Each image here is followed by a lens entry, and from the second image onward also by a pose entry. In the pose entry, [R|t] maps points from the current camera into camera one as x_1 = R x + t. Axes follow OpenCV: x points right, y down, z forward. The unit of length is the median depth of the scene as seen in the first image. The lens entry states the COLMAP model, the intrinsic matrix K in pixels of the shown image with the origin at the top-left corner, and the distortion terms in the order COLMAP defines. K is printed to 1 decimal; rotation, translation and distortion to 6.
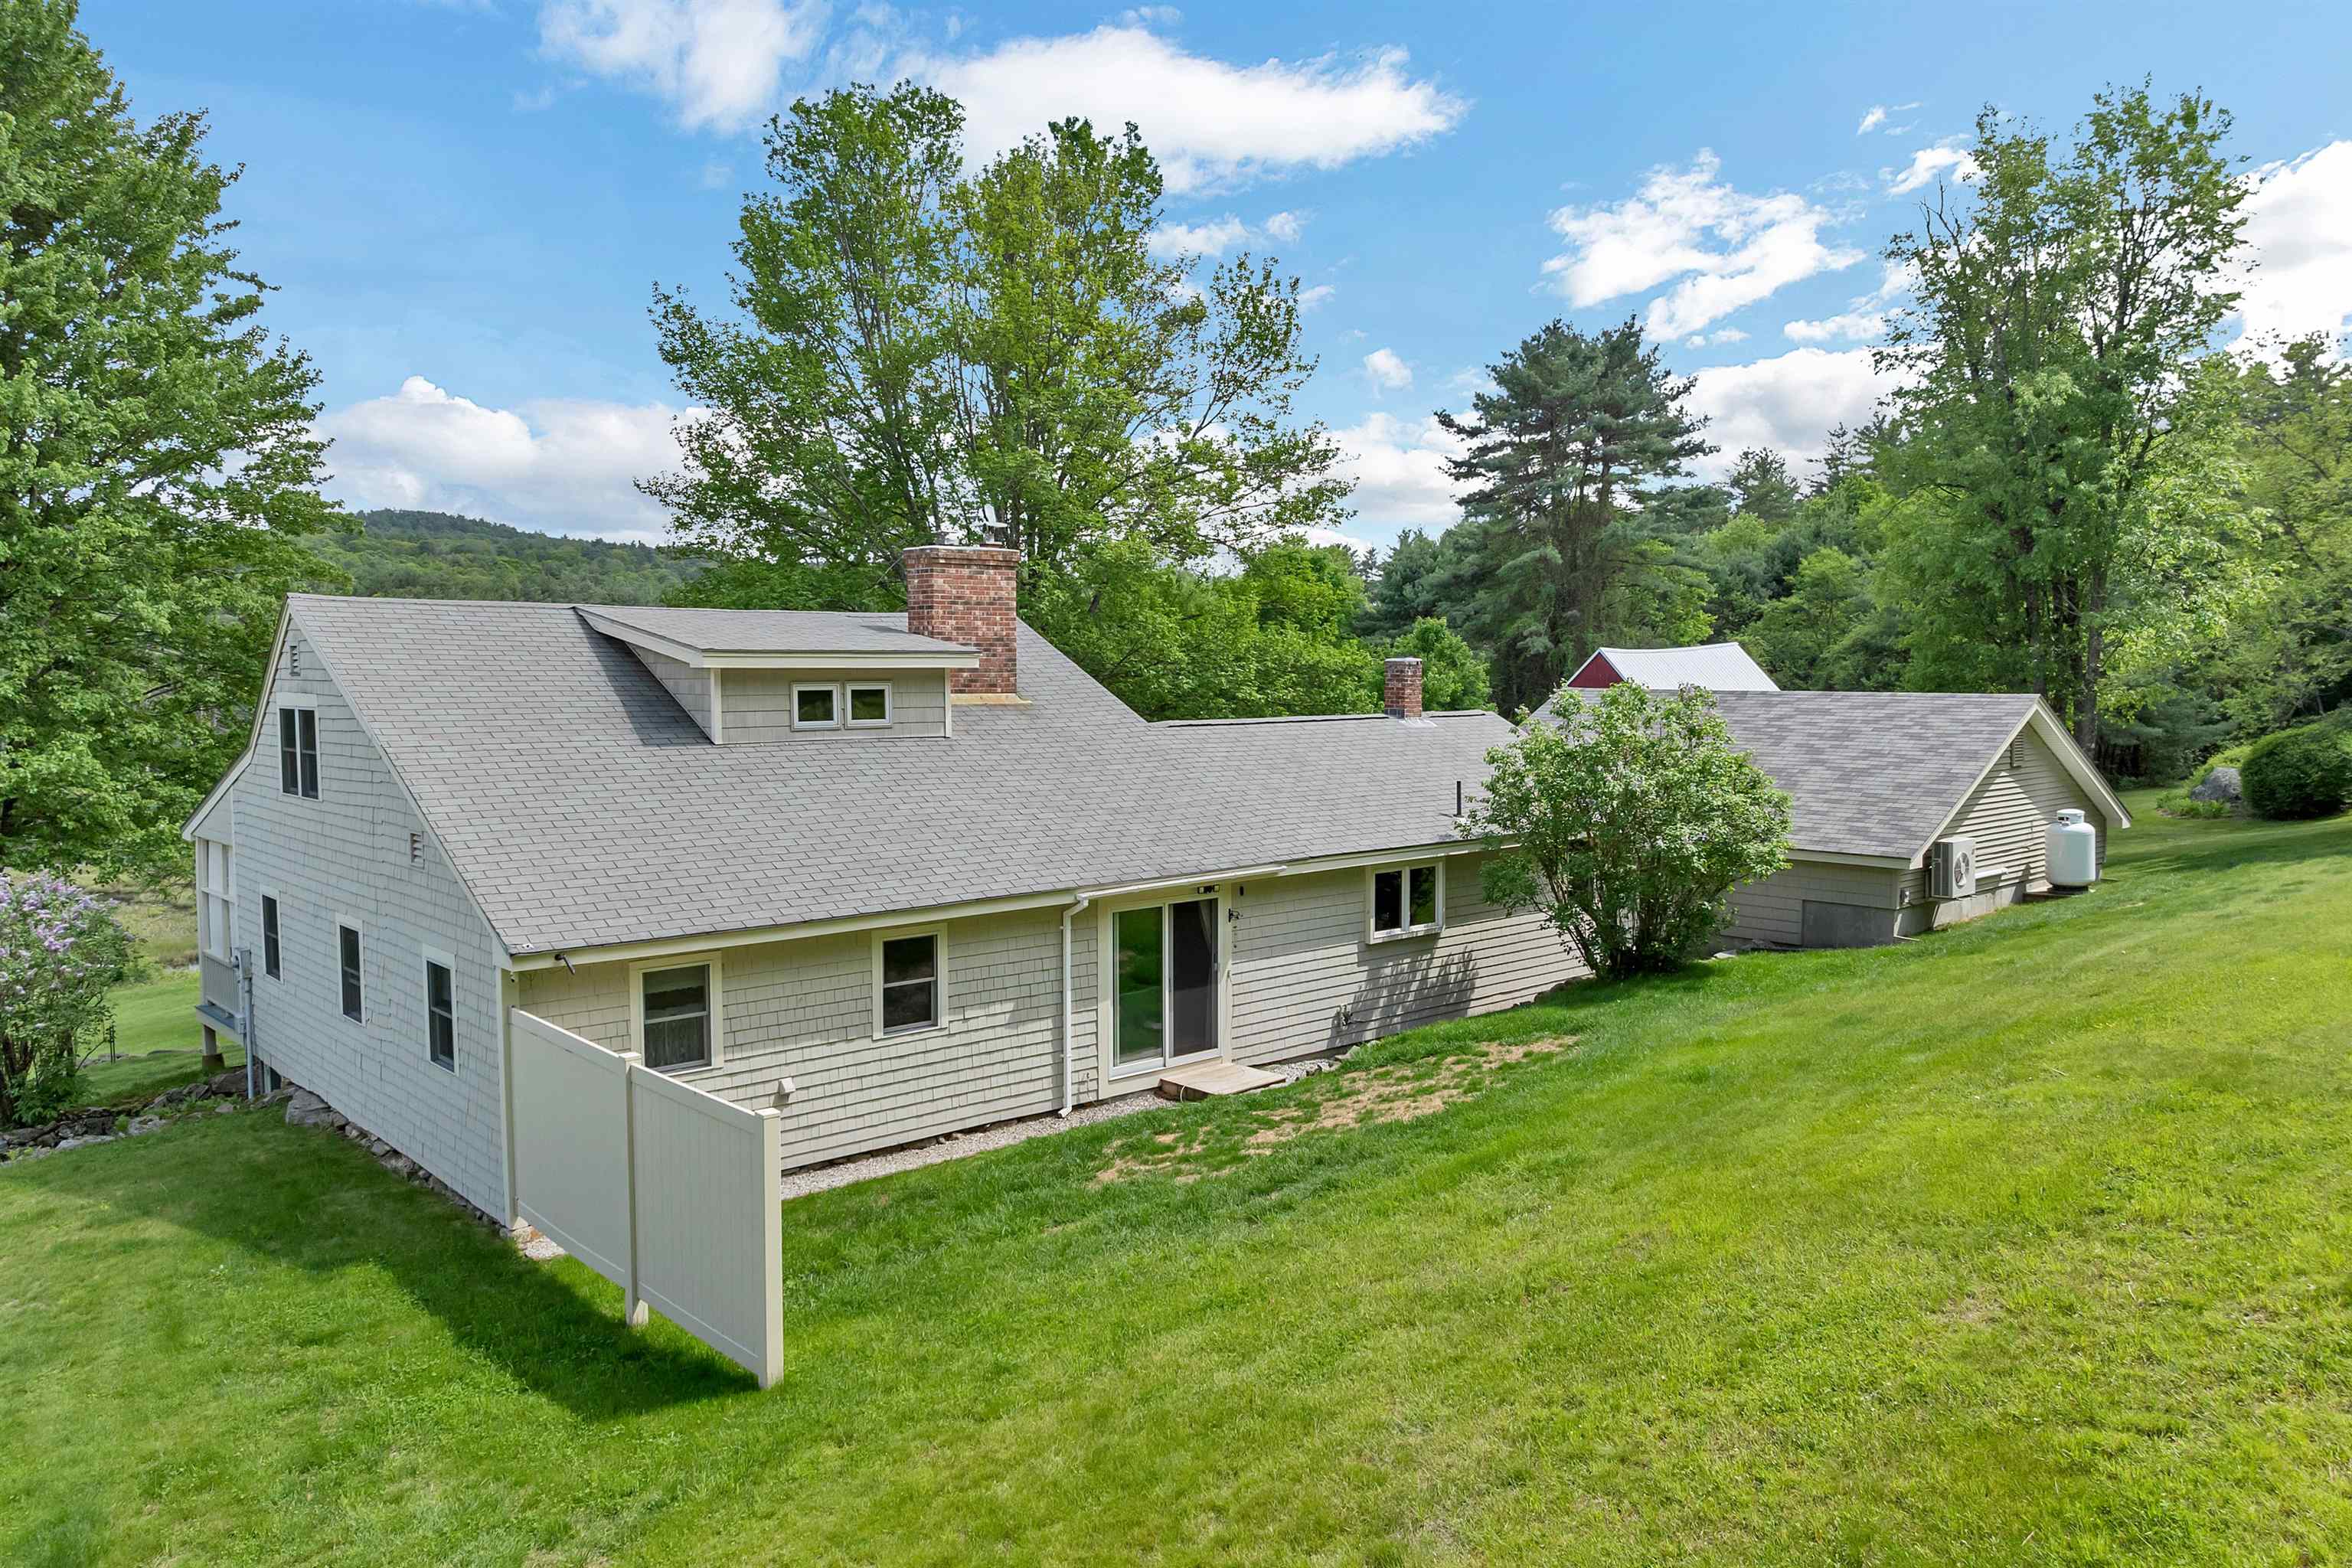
lens RADIAL K [[1700.5, 0, 1181.2], [0, 1700.5, 785.2], [0, 0, 1]] dist [-0.032591, -0.008728]
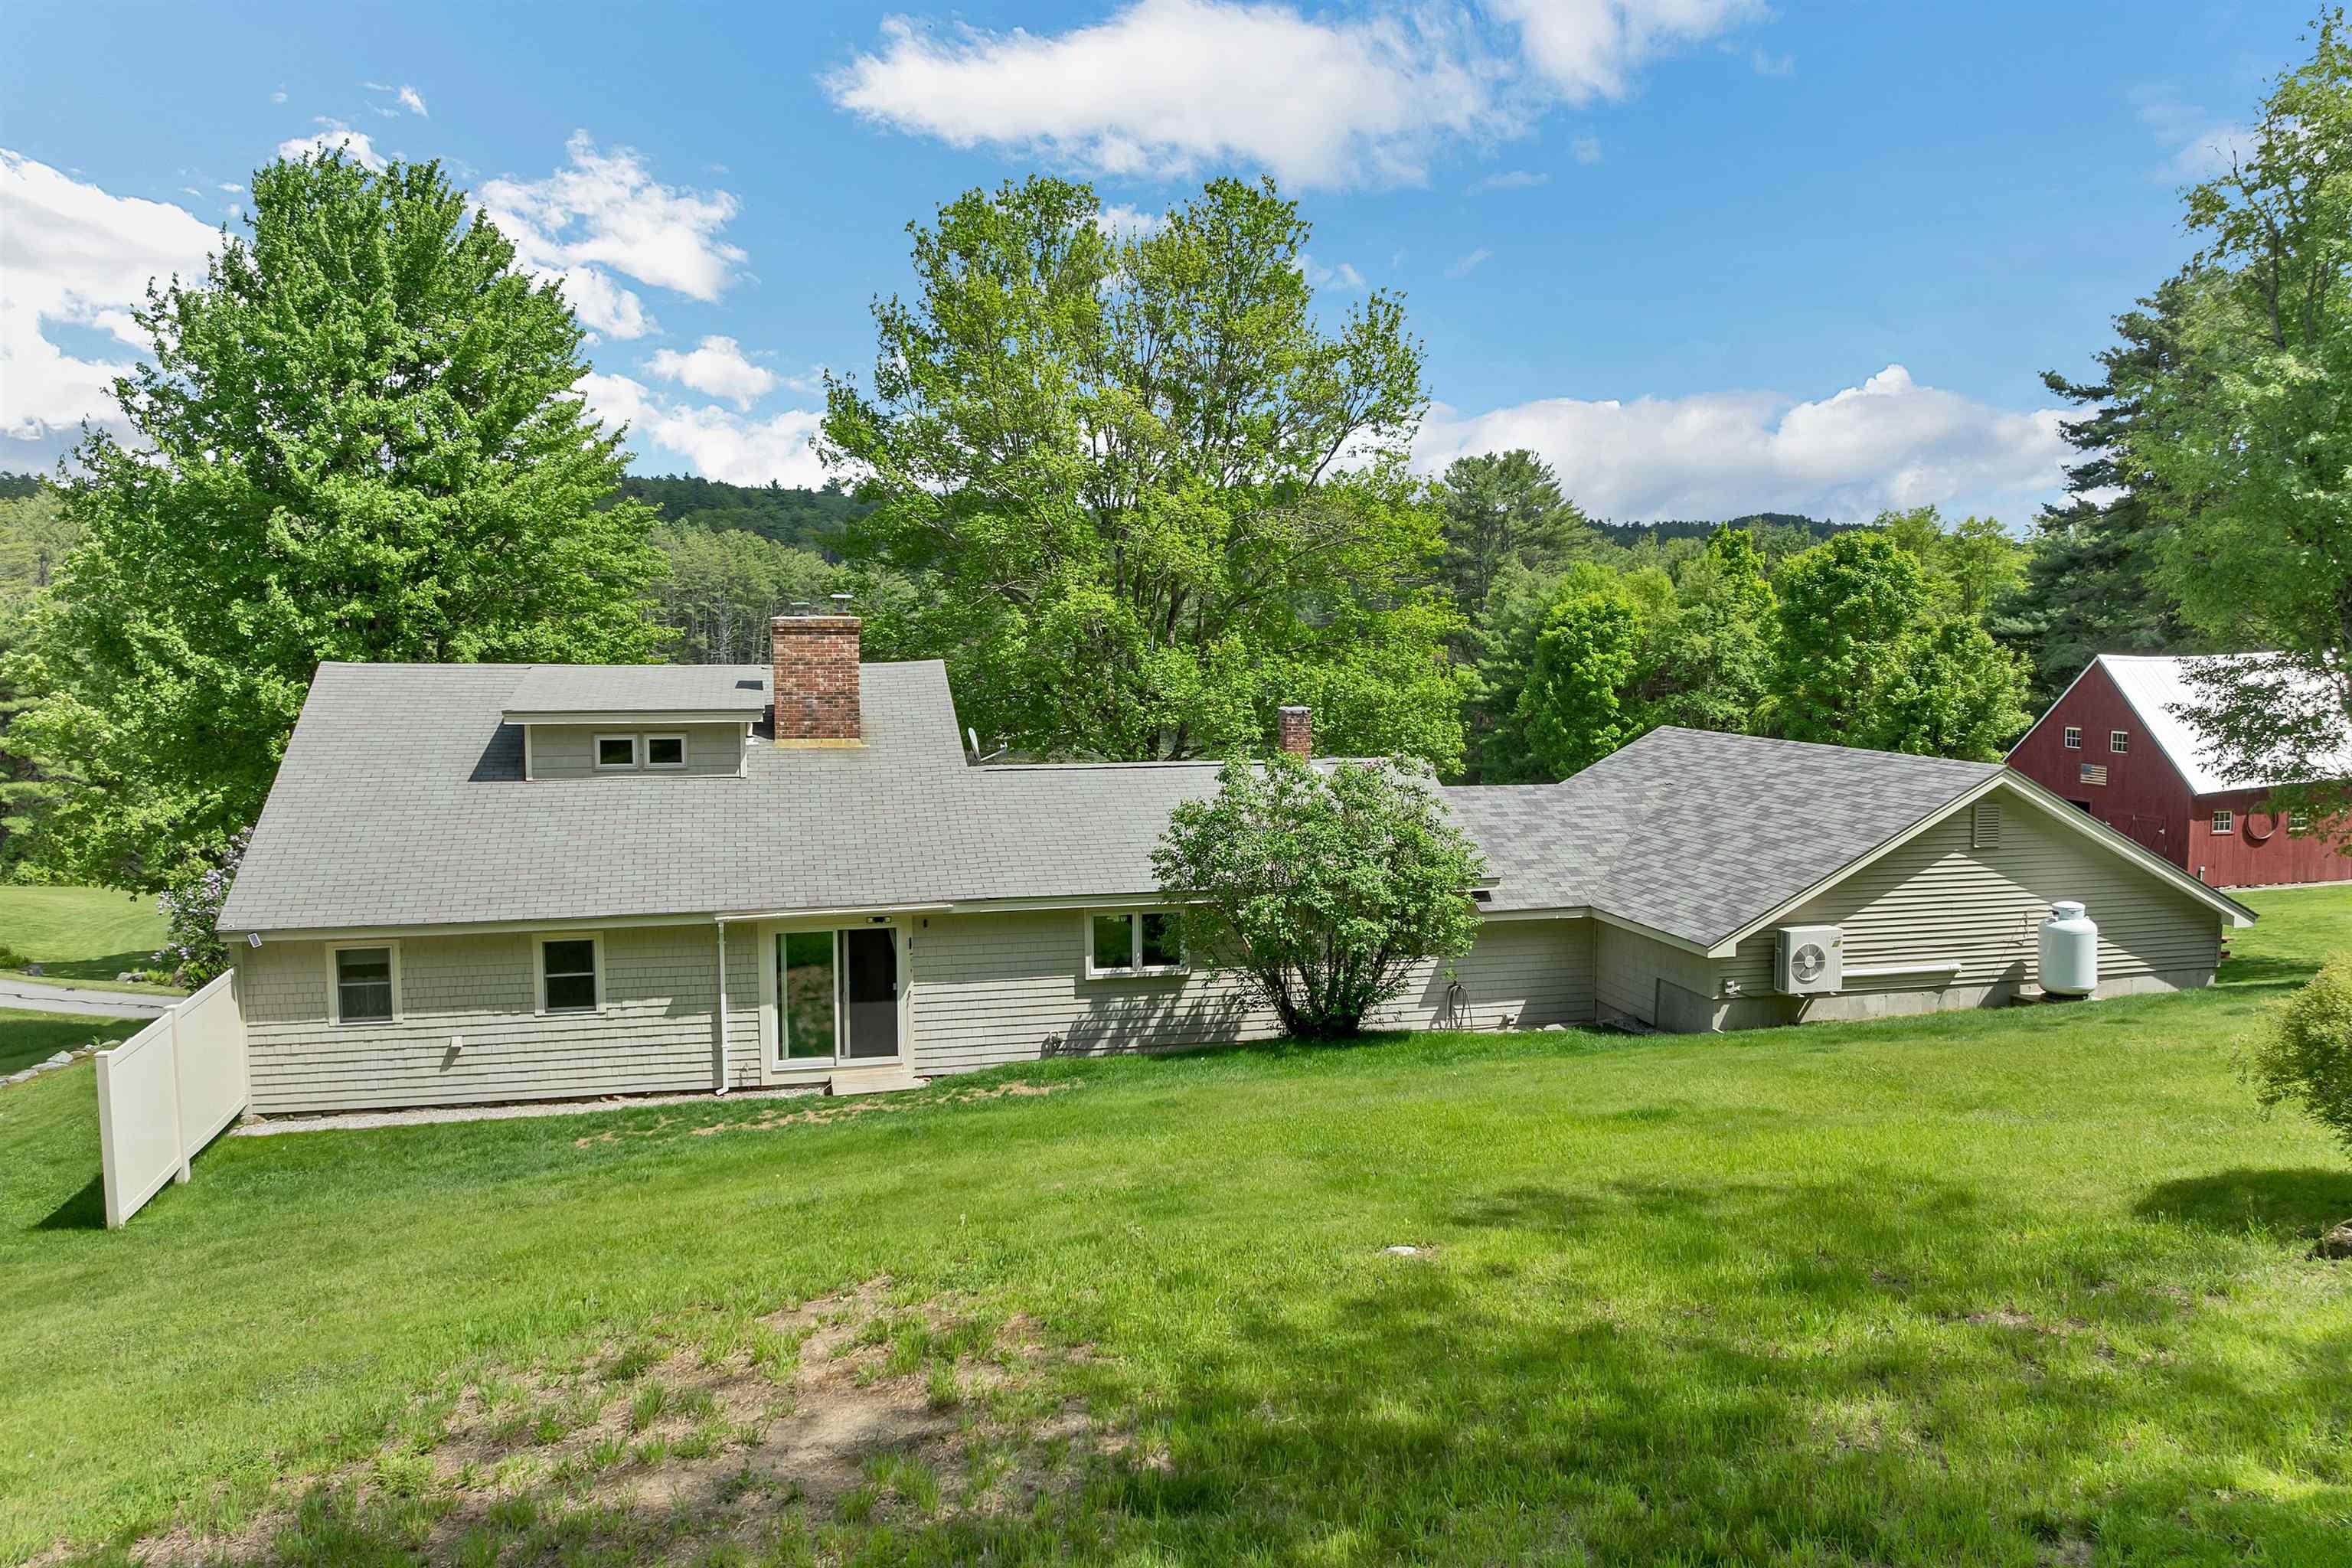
lens RADIAL K [[1700.5, 0, 1193.9], [0, 1700.5, 788.4], [0, 0, 1]] dist [-0.032591, -0.008728]
pose [[0.877012, 0.048172, -0.478047, 0.810610], [-0.035741, 0.998745, 0.035073, -0.082985], [0.479137, -0.013674, 0.877634, 0.086181]]
